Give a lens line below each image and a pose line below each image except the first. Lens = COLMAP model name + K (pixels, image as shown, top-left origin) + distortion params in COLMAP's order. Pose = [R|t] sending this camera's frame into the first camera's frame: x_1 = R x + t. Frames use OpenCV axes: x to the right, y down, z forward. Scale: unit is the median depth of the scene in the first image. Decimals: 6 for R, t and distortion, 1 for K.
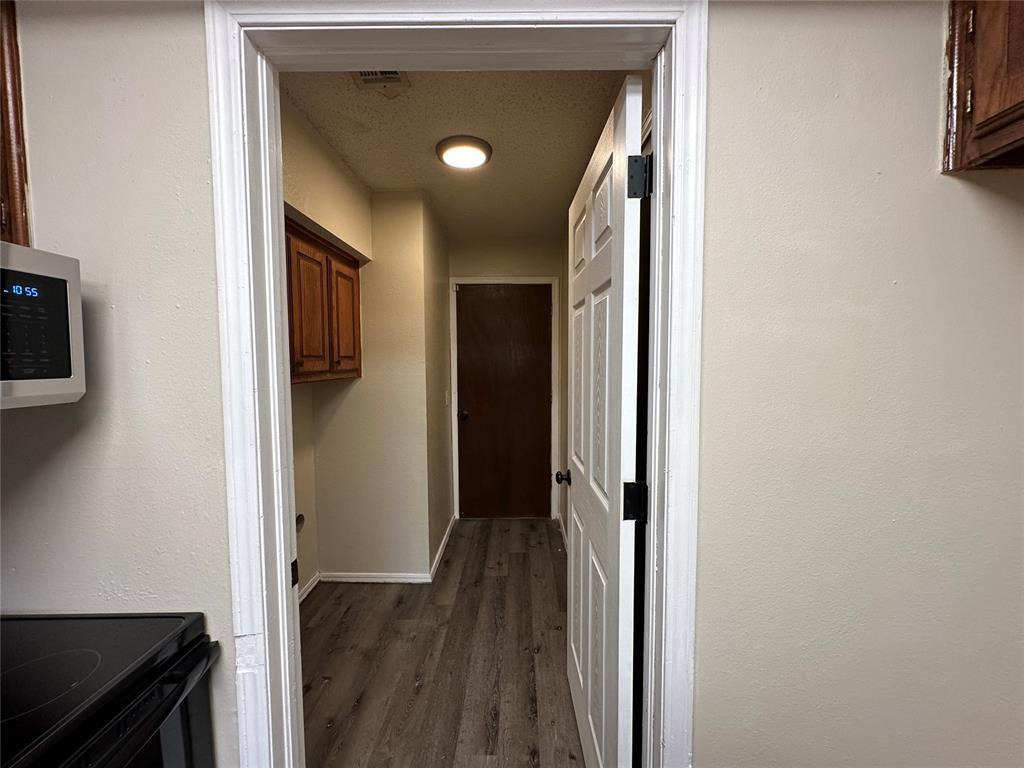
lens RADIAL K [[404.7, 0, 512.3], [0, 404.7, 382.8], [0, 0, 1]] dist [-0.001642, -0.000211]
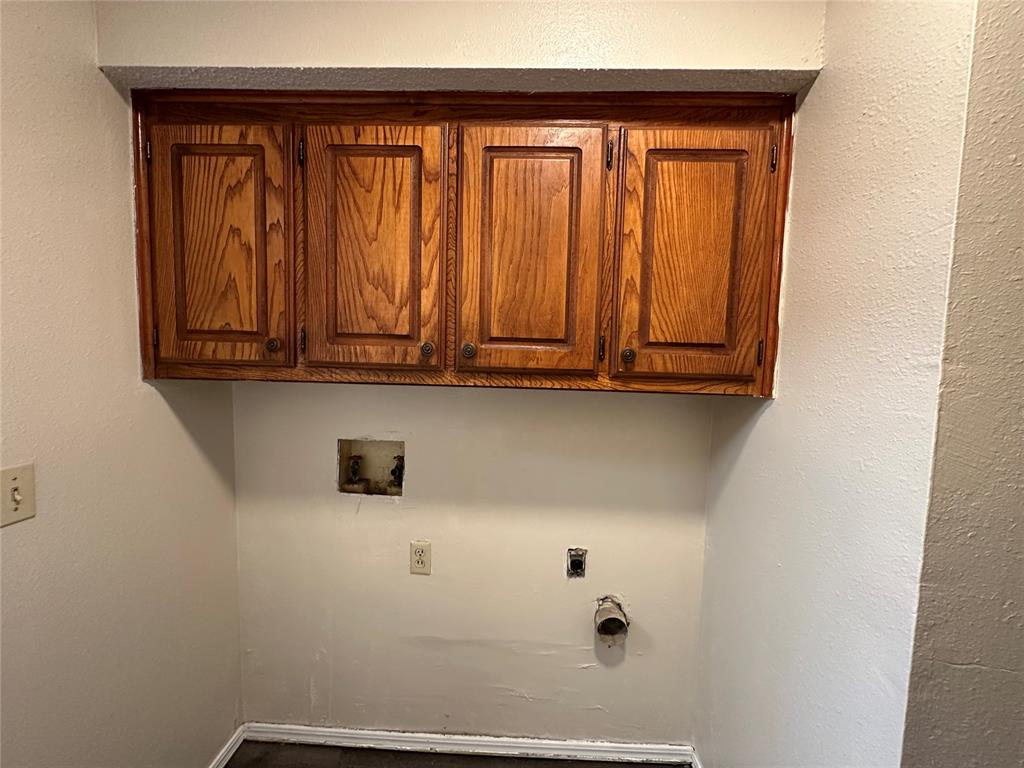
lens RADIAL K [[404.7, 0, 511.6], [0, 404.7, 382.8], [0, 0, 1]] dist [-0.001642, -0.000211]
pose [[-0.021518, 0.079422, -0.996609, 0.027922], [-0.083178, 0.993241, 0.080950, -0.040983], [0.996302, 0.084638, -0.014766, 0.774518]]
